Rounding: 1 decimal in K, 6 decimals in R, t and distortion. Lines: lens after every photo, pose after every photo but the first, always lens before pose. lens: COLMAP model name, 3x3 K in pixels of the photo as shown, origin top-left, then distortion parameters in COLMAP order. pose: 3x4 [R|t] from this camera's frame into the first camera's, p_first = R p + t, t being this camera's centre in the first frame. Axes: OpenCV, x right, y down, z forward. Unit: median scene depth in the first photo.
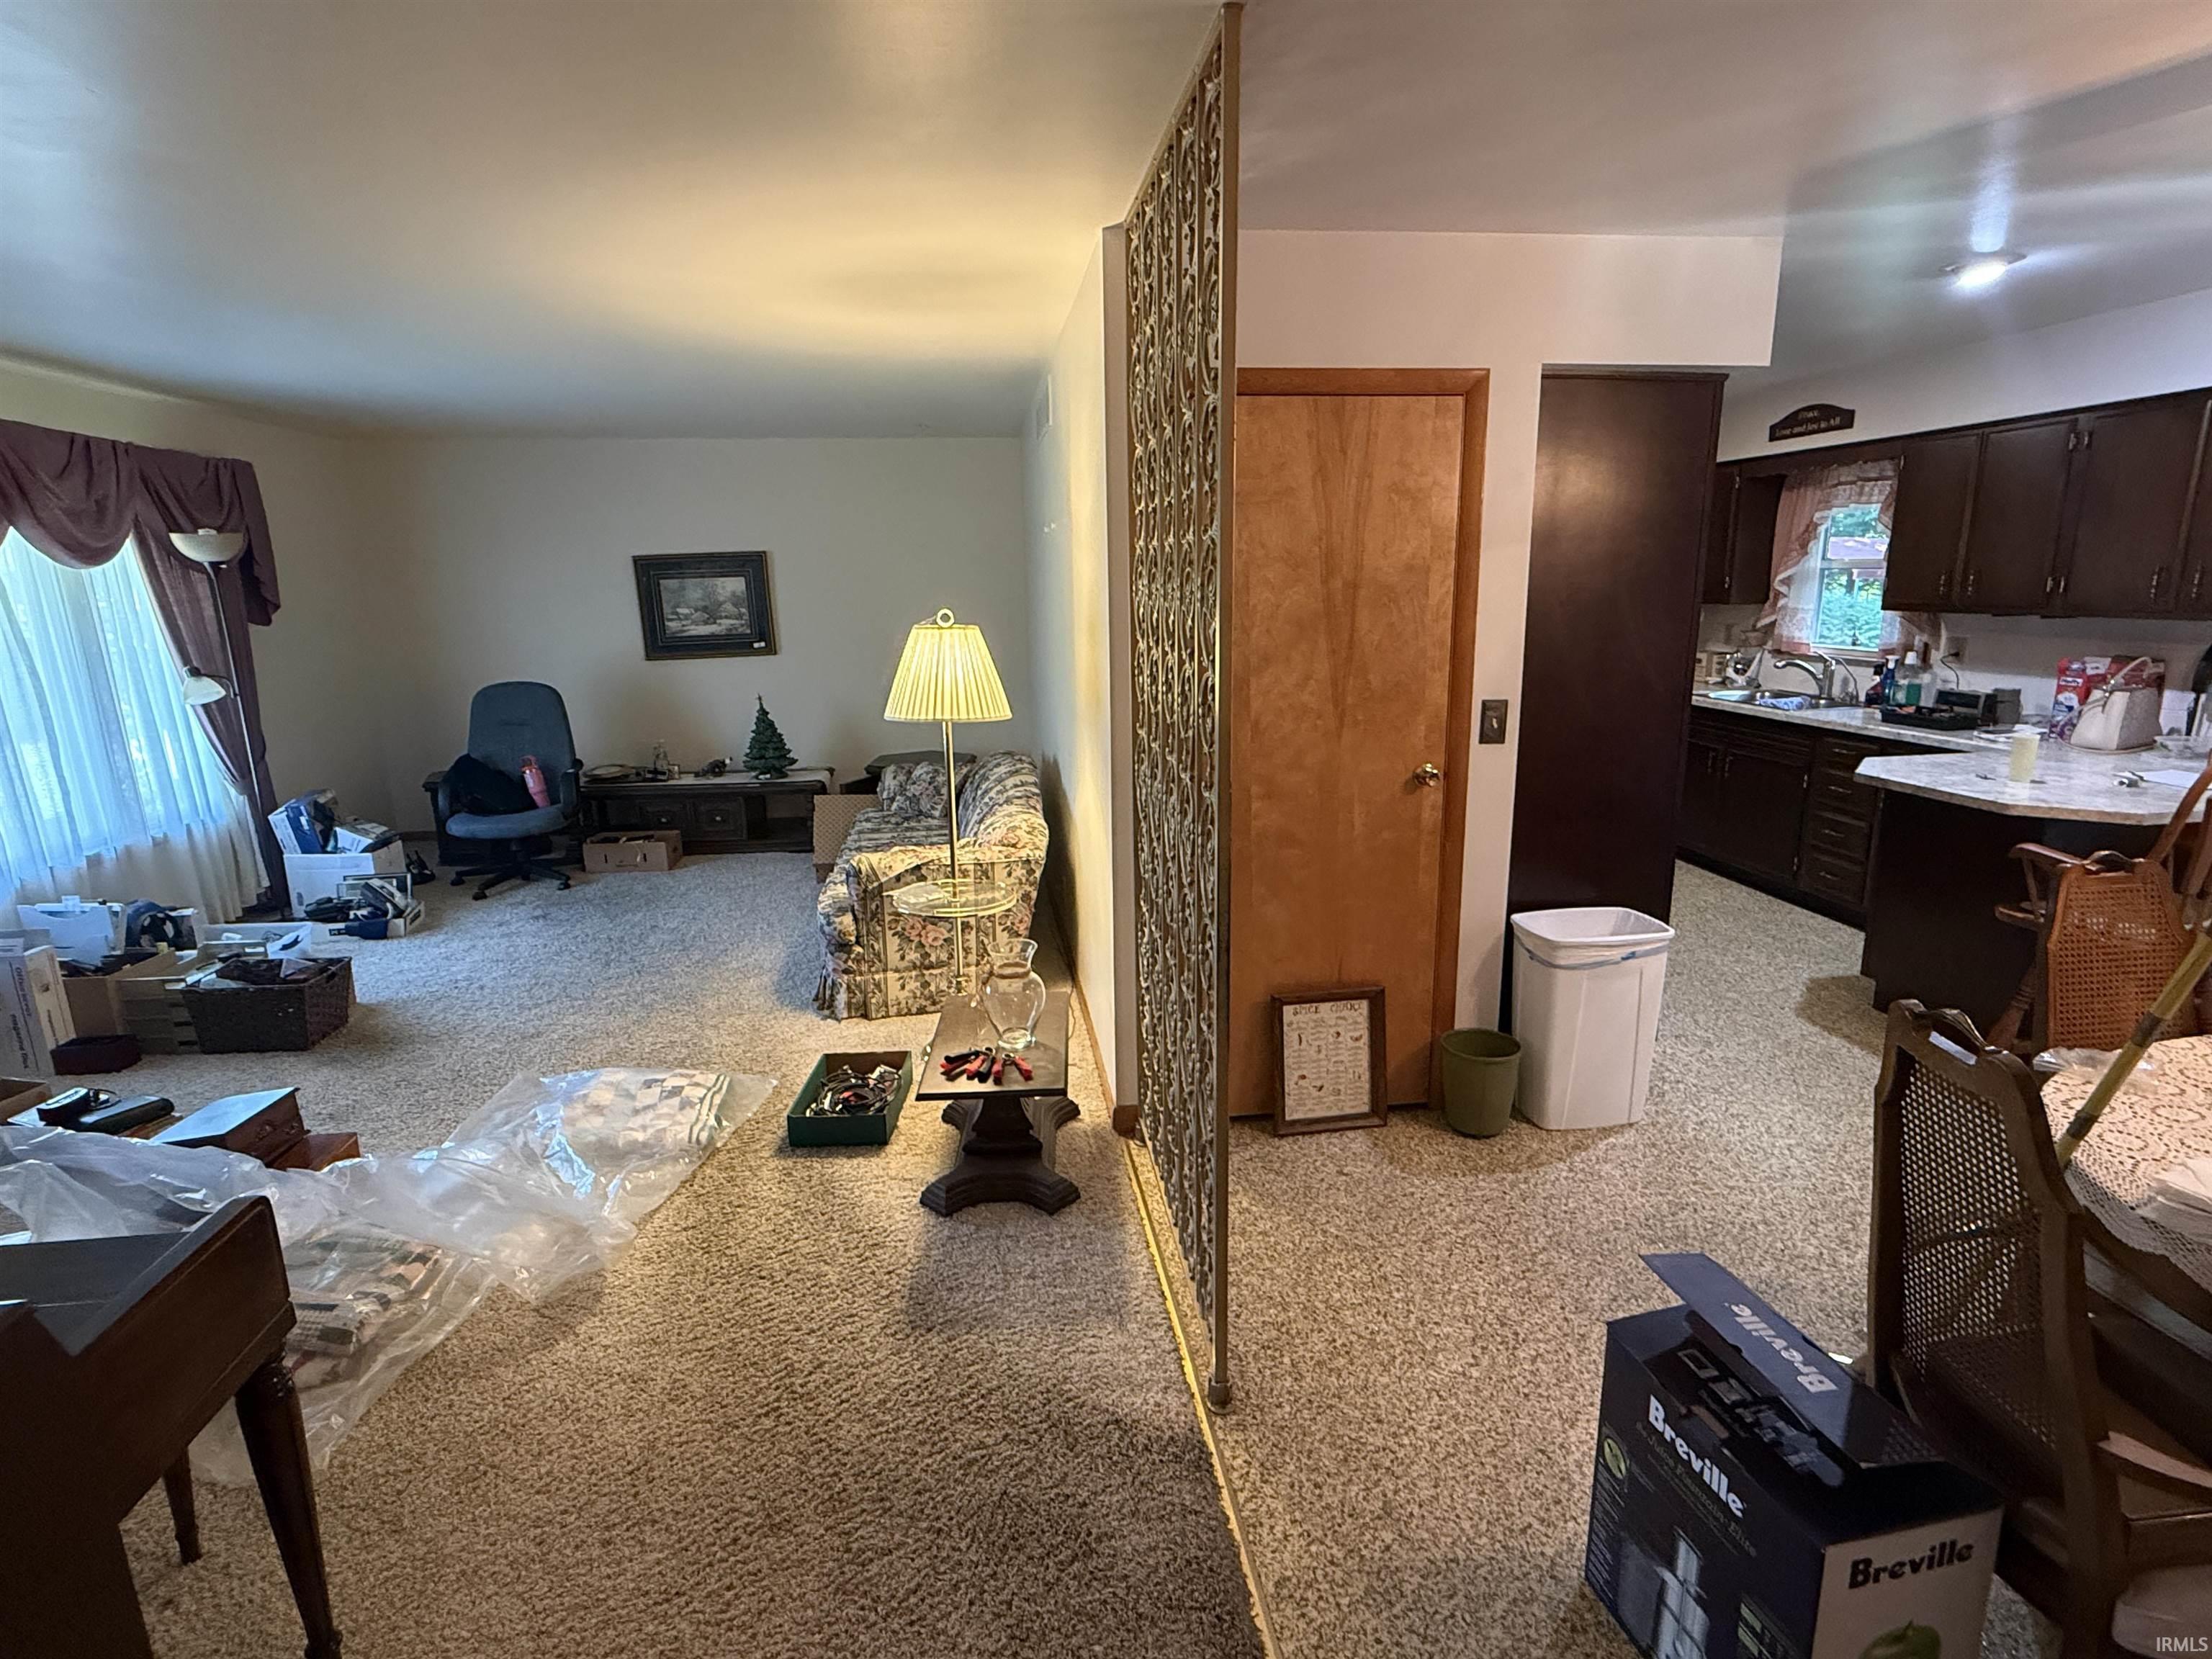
lens RADIAL K [[1143.4, 0, 1114.9], [0, 1143.4, 847.6], [0, 0, 1]] dist [0.016674, -0.005828]
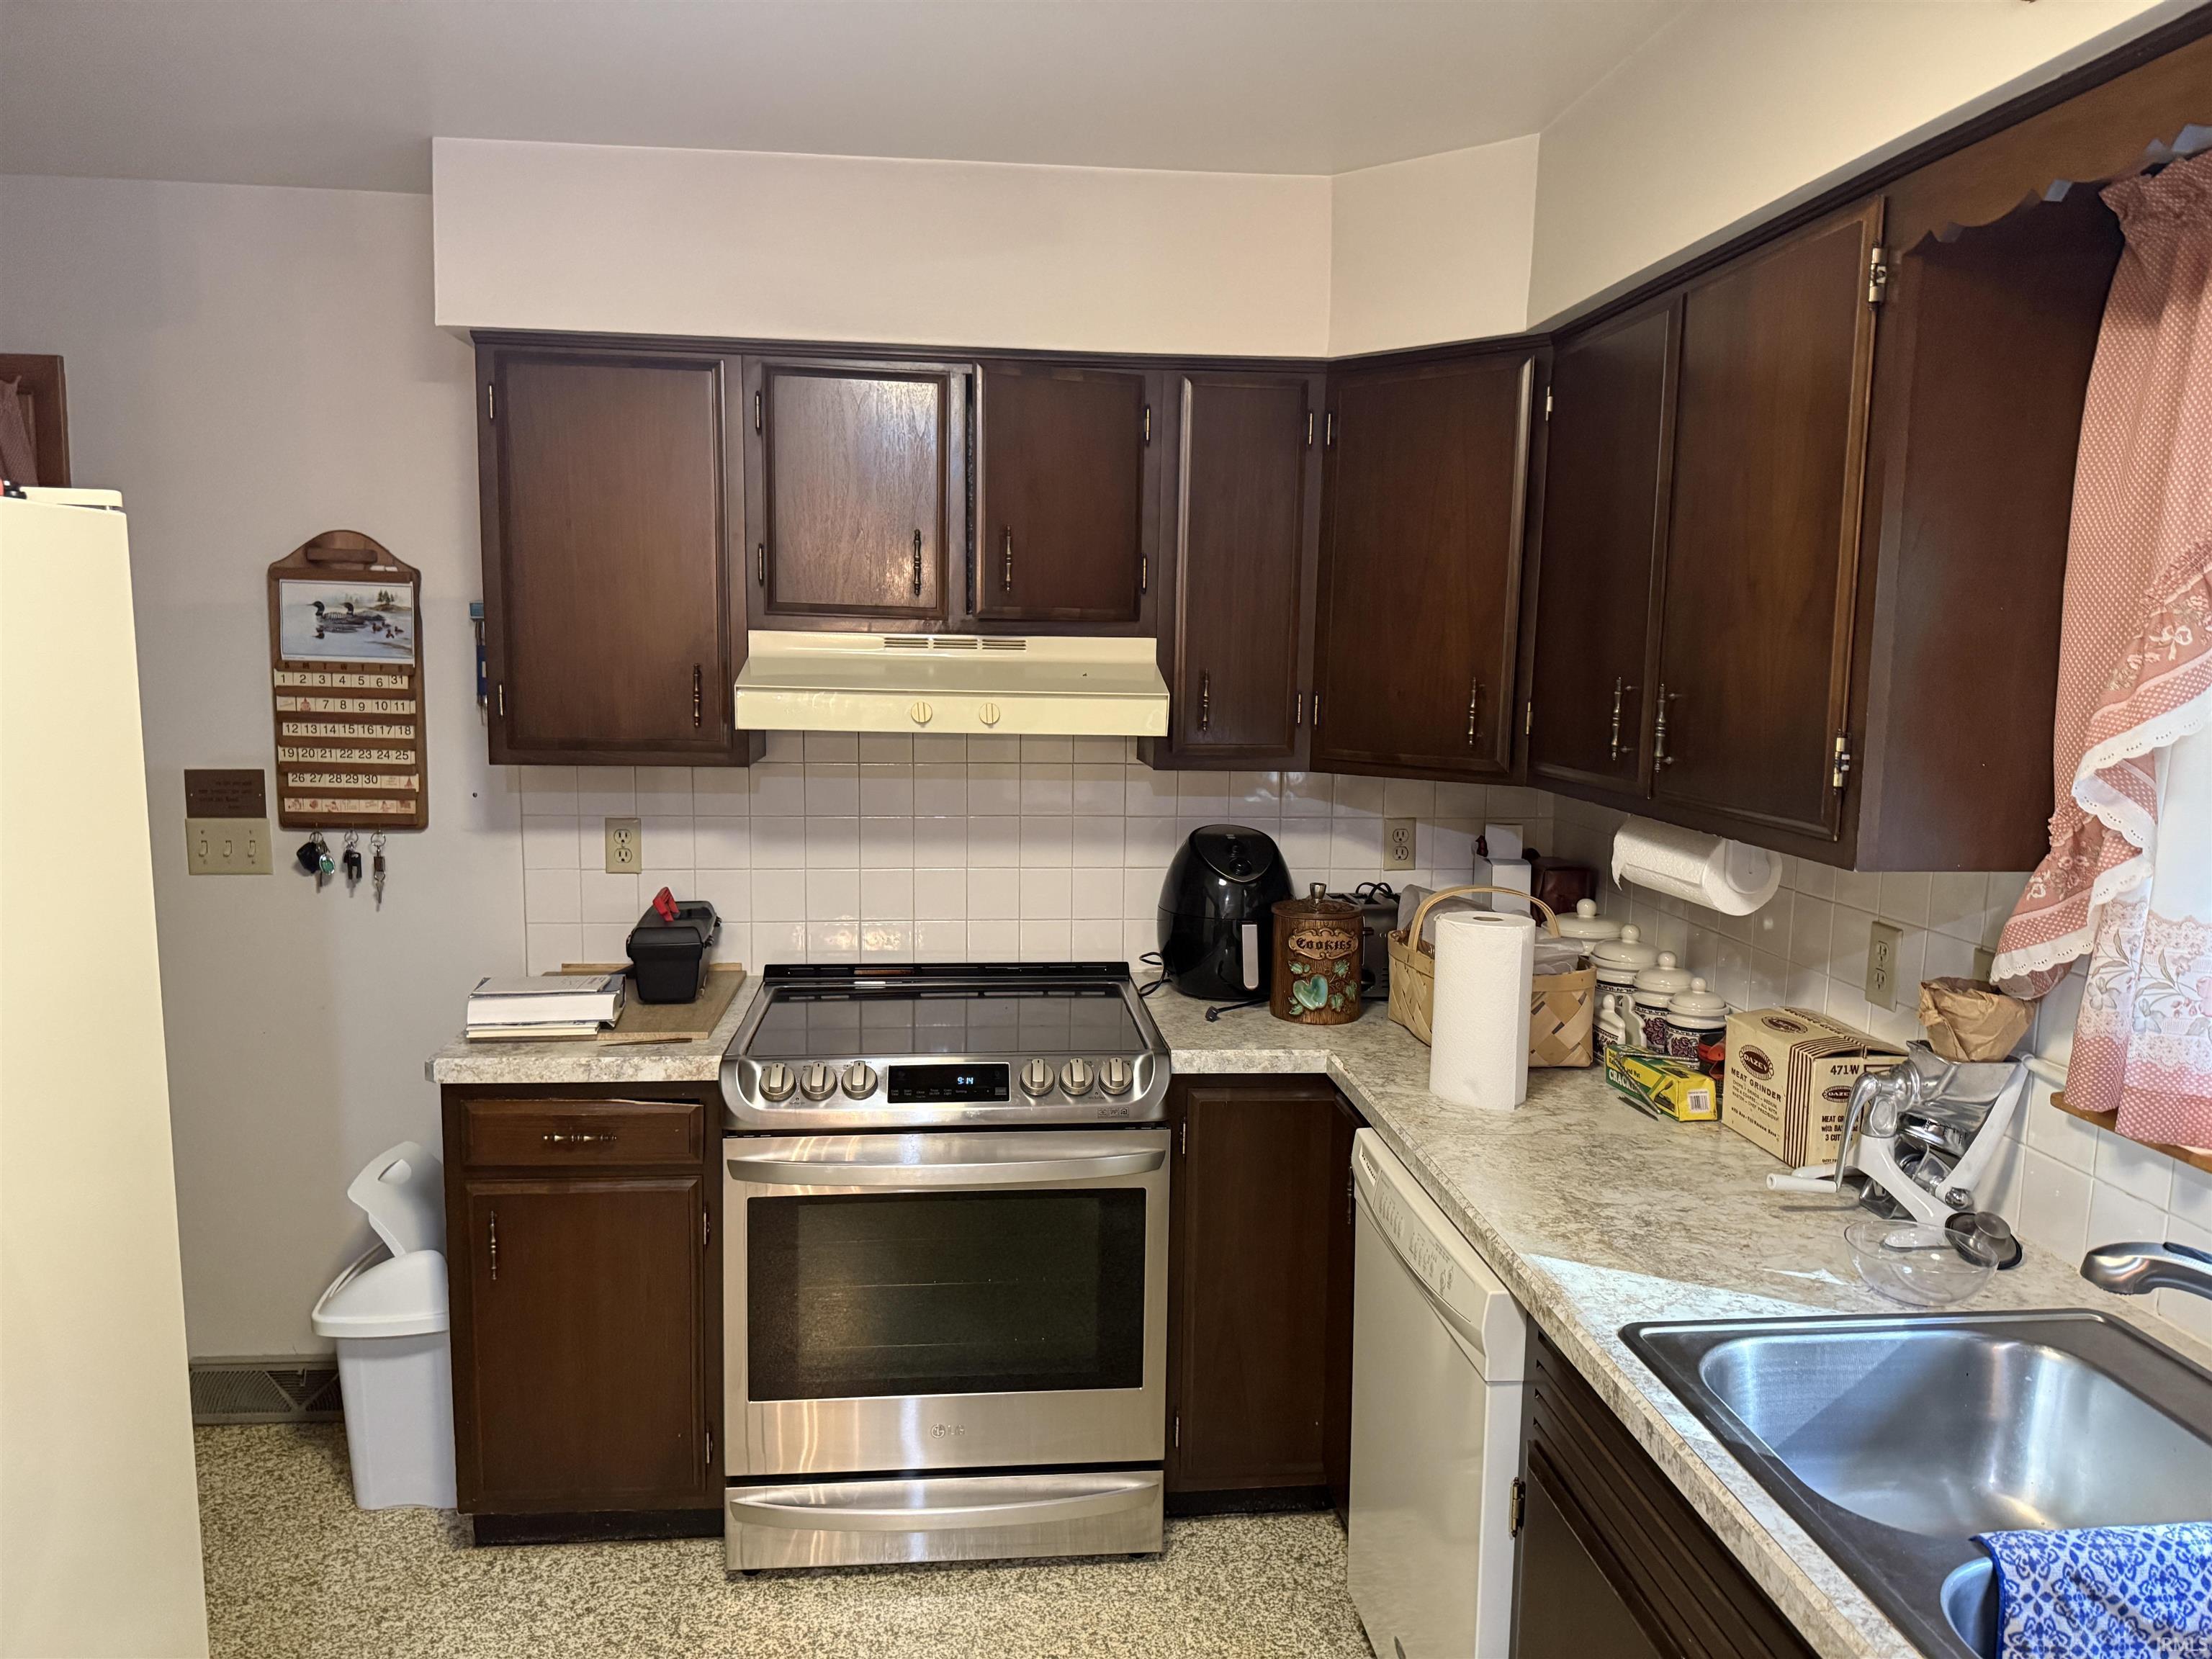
lens RADIAL K [[1581.5, 0, 1097.8], [0, 1581.5, 833.9], [0, 0, 1]] dist [0.013200, -0.047387]
pose [[0.998529, 0.042442, -0.033733, 0.818176], [-0.045601, 0.994025, -0.099171, -0.367634], [0.029322, 0.100563, 0.994498, 1.429368]]
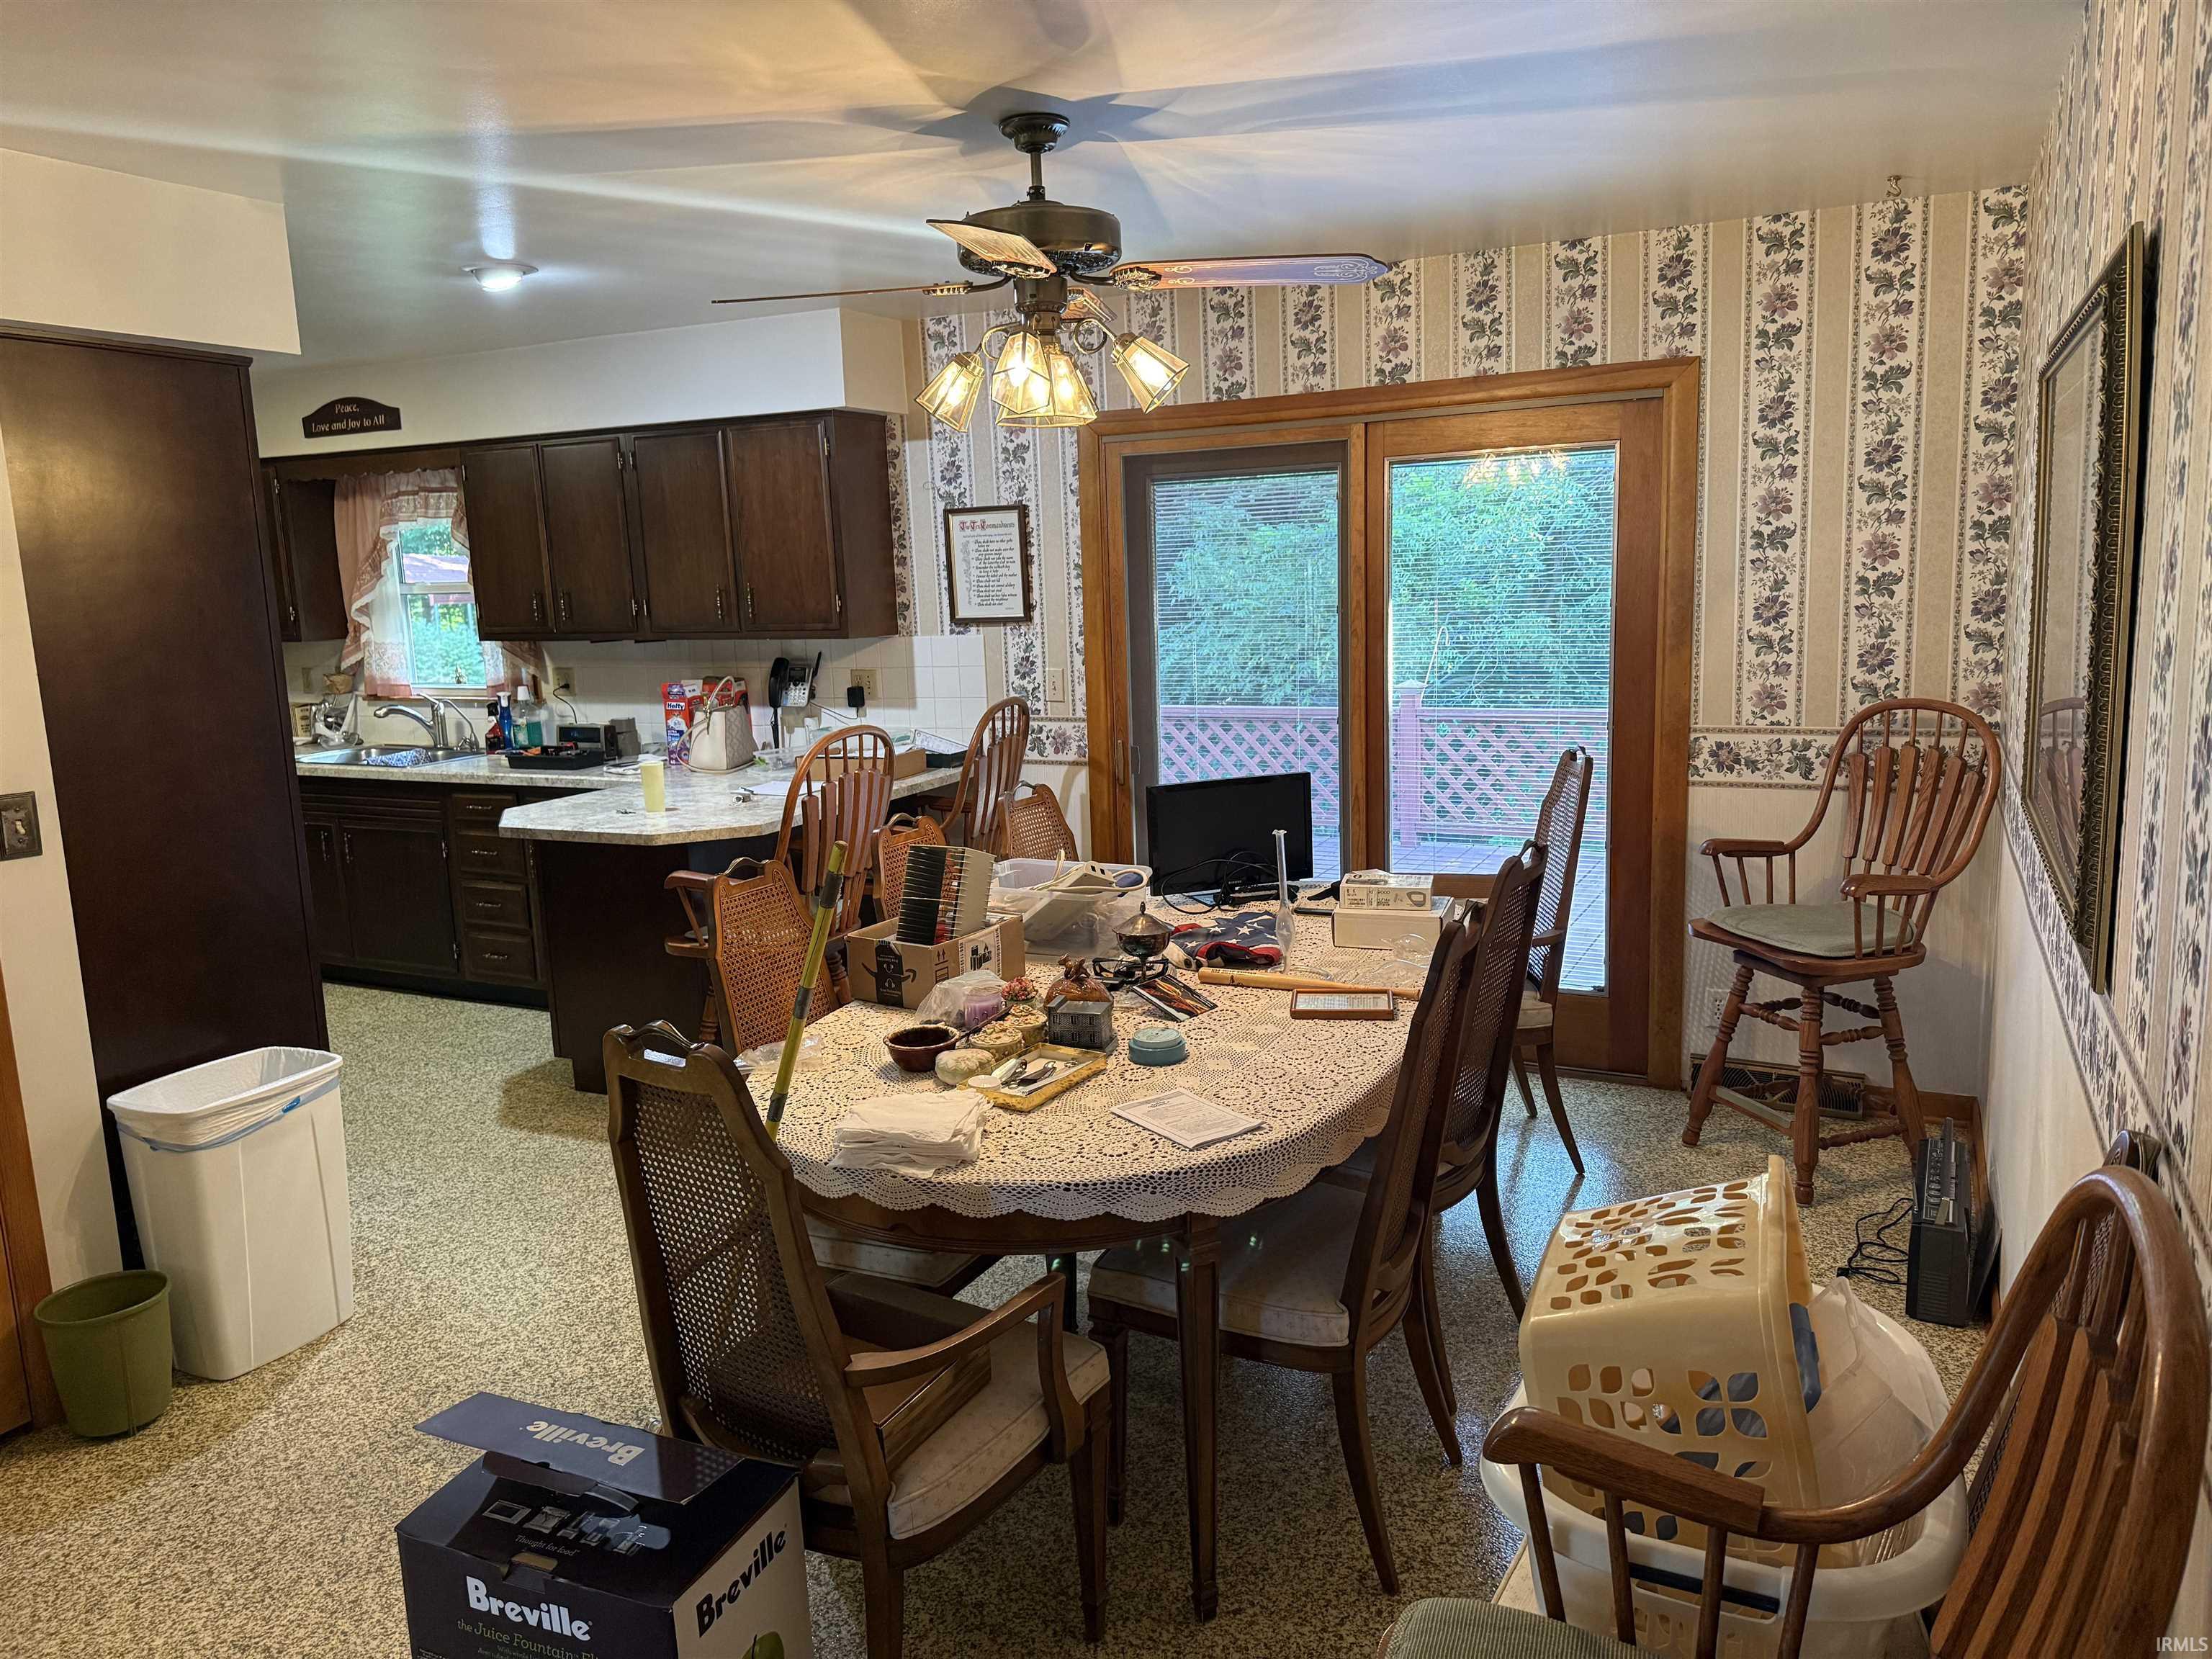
lens RADIAL K [[1581.5, 0, 1124.9], [0, 1581.5, 820.5], [0, 0, 1]] dist [0.013200, -0.047387]
pose [[0.565778, -0.135467, 0.813353, -0.056126], [0.212986, 0.976947, 0.014558, 0.013215], [-0.796575, 0.164996, 0.581588, -0.062892]]
